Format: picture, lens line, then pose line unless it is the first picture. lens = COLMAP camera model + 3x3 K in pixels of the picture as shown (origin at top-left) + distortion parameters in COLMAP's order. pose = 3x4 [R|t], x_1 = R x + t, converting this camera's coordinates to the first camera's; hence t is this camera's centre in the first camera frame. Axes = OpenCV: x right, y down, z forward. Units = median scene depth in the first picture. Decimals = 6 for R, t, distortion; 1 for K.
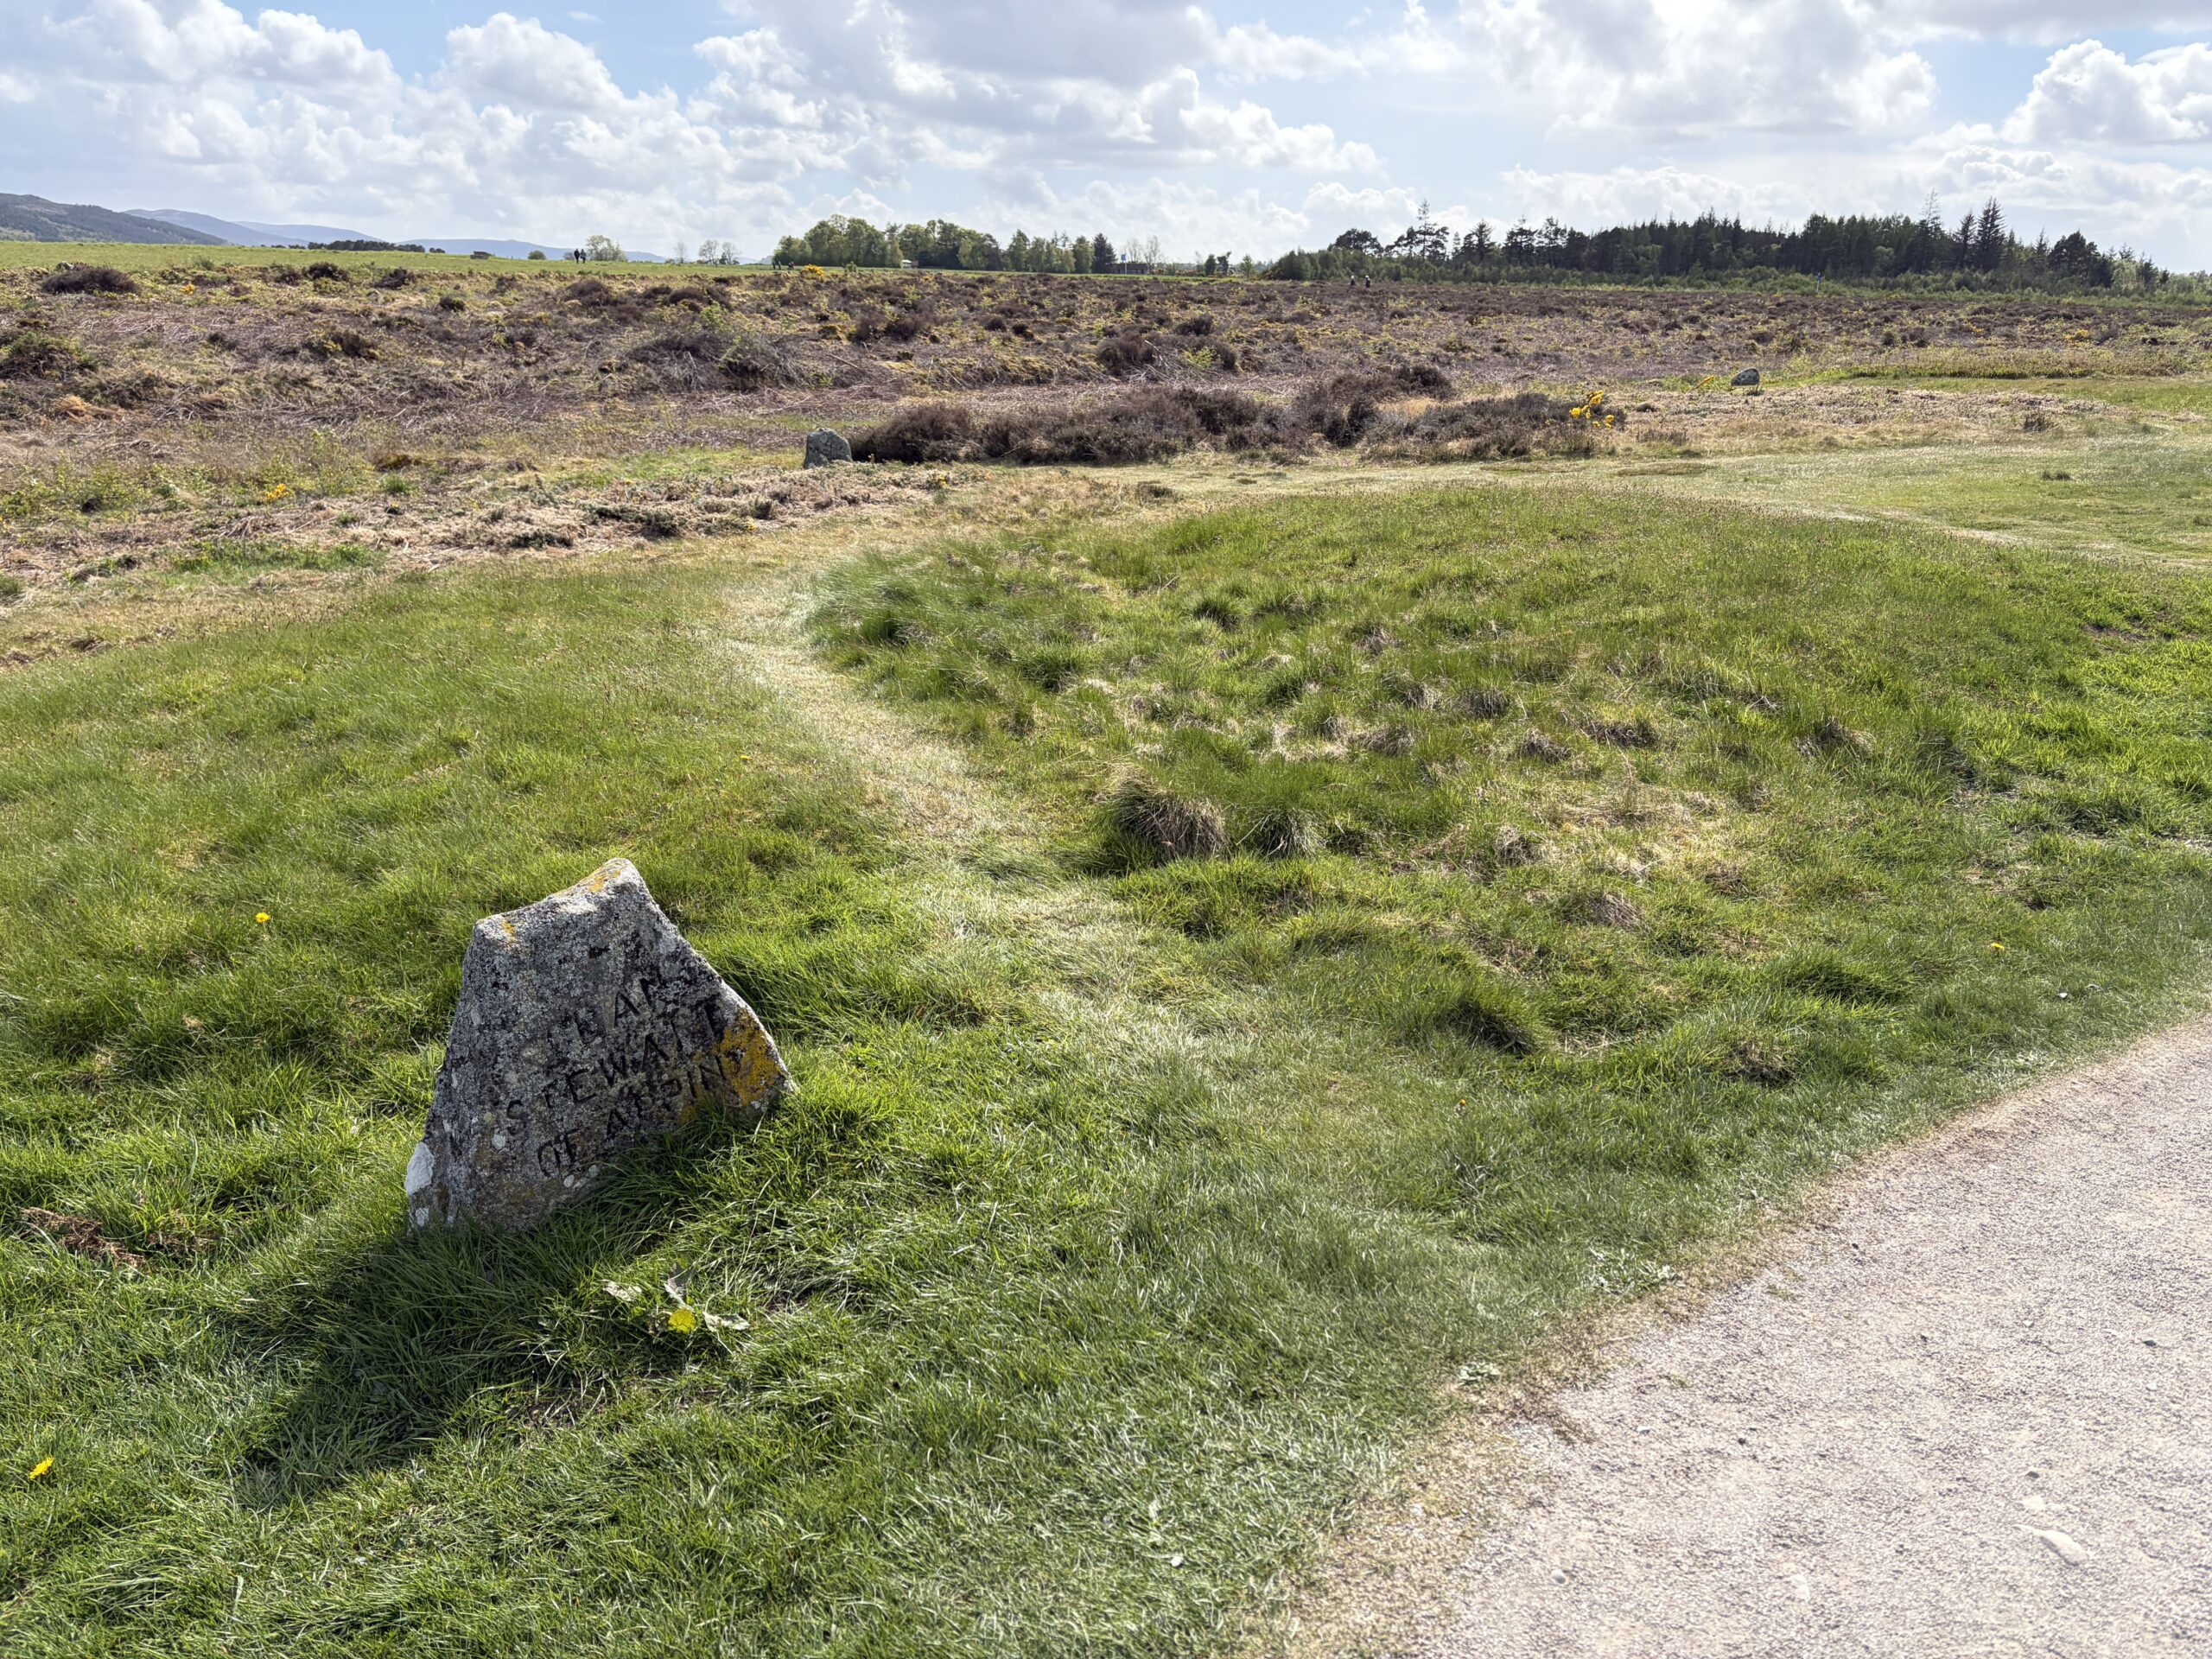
lens RADIAL K [[1656.5, 0, 1096.2], [0, 1656.5, 834.6], [0, 0, 1]] dist [0.054431, -0.085391]
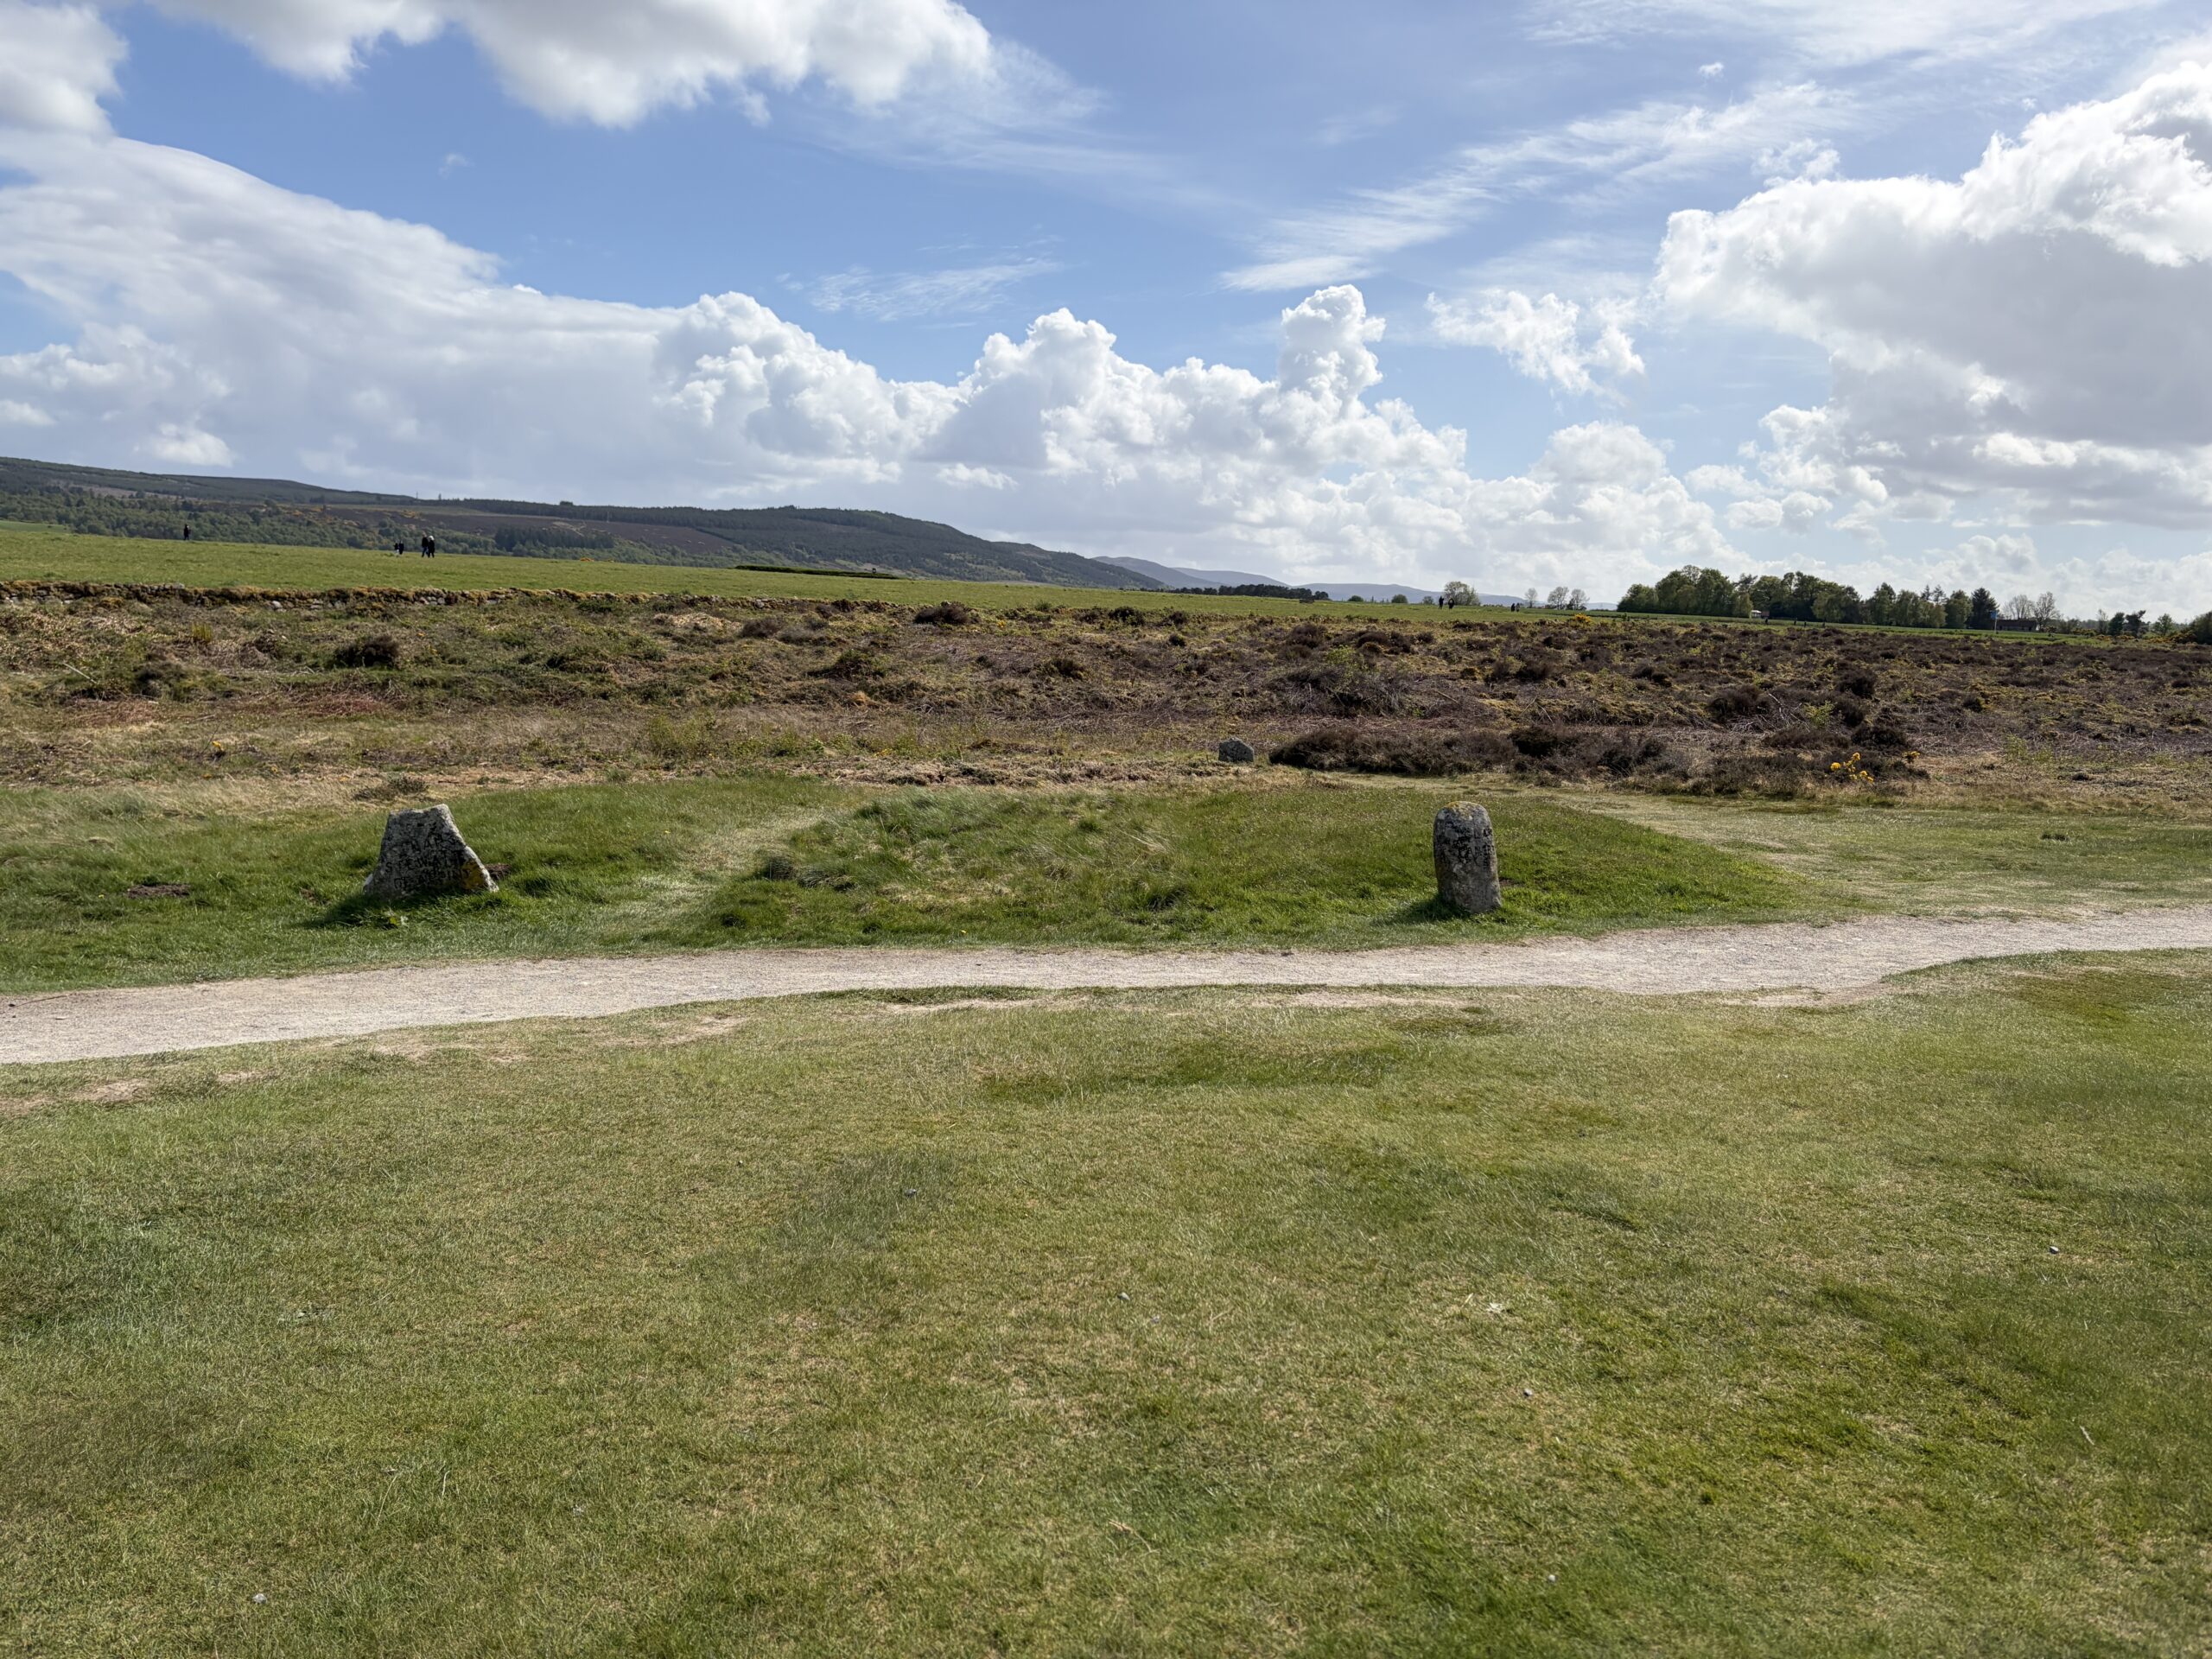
lens RADIAL K [[1656.5, 0, 1096.2], [0, 1656.5, 834.6], [0, 0, 1]] dist [0.054431, -0.085391]
pose [[0.872519, 0.090148, -0.480192, 0.236633], [-0.180841, 0.972615, -0.145999, 0.030940], [0.453881, 0.214225, 0.864928, -0.125712]]
